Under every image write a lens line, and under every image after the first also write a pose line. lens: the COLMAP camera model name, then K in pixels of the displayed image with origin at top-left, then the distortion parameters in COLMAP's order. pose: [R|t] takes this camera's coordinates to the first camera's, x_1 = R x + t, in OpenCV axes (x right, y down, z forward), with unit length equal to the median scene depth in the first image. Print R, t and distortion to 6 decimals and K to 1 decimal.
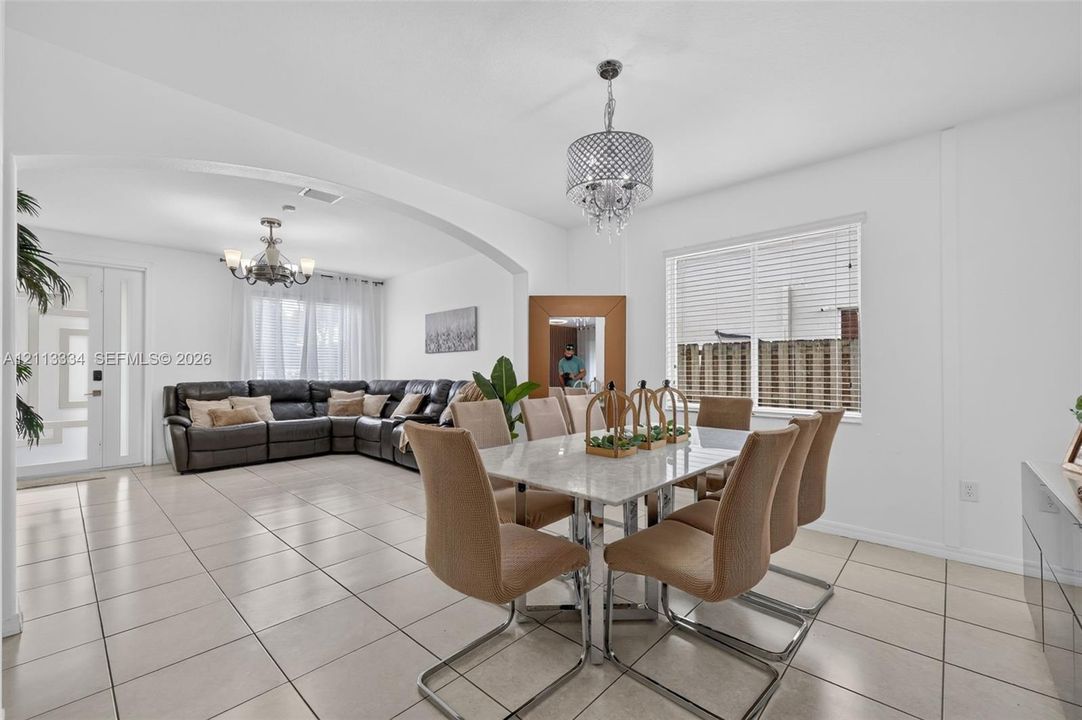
lens RADIAL K [[438.1, 0, 538.5], [0, 438.1, 366.5], [0, 0, 1]] dist [0.000253, 0.000248]
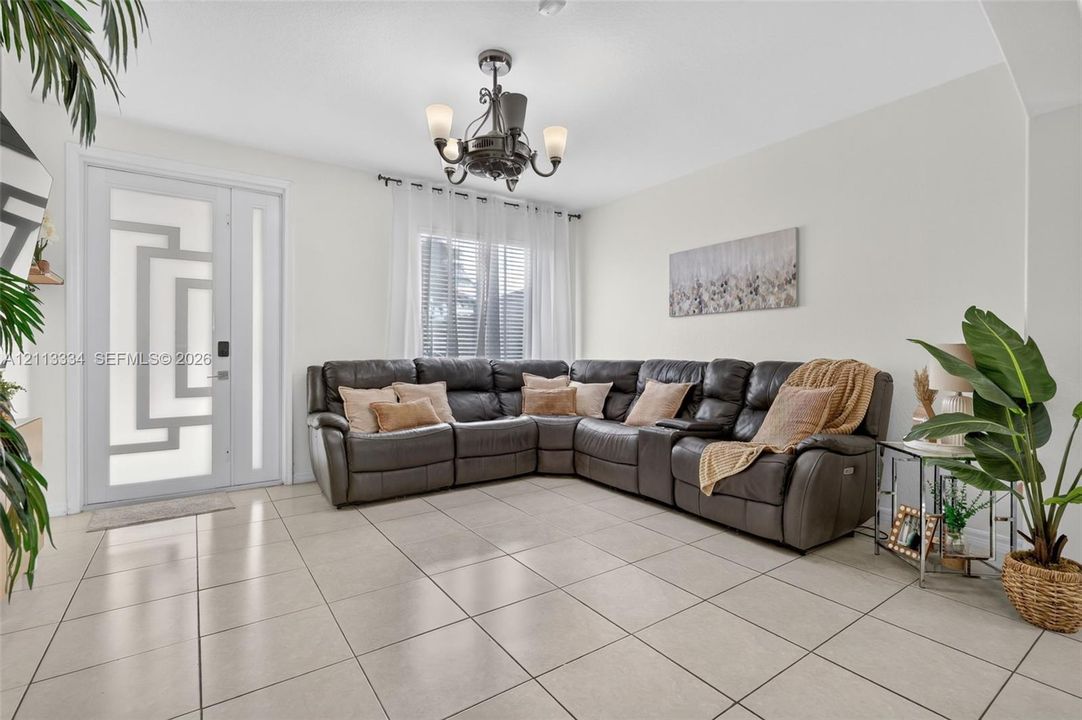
lens RADIAL K [[493.5, 0, 543.5], [0, 493.5, 354.3], [0, 0, 1]] dist [0.001144, -0.000369]
pose [[0.977406, 0.004854, -0.211316, -0.327279], [-0.002355, 0.999924, 0.012074, 0.016445], [0.211358, -0.011303, 0.977343, 0.325165]]
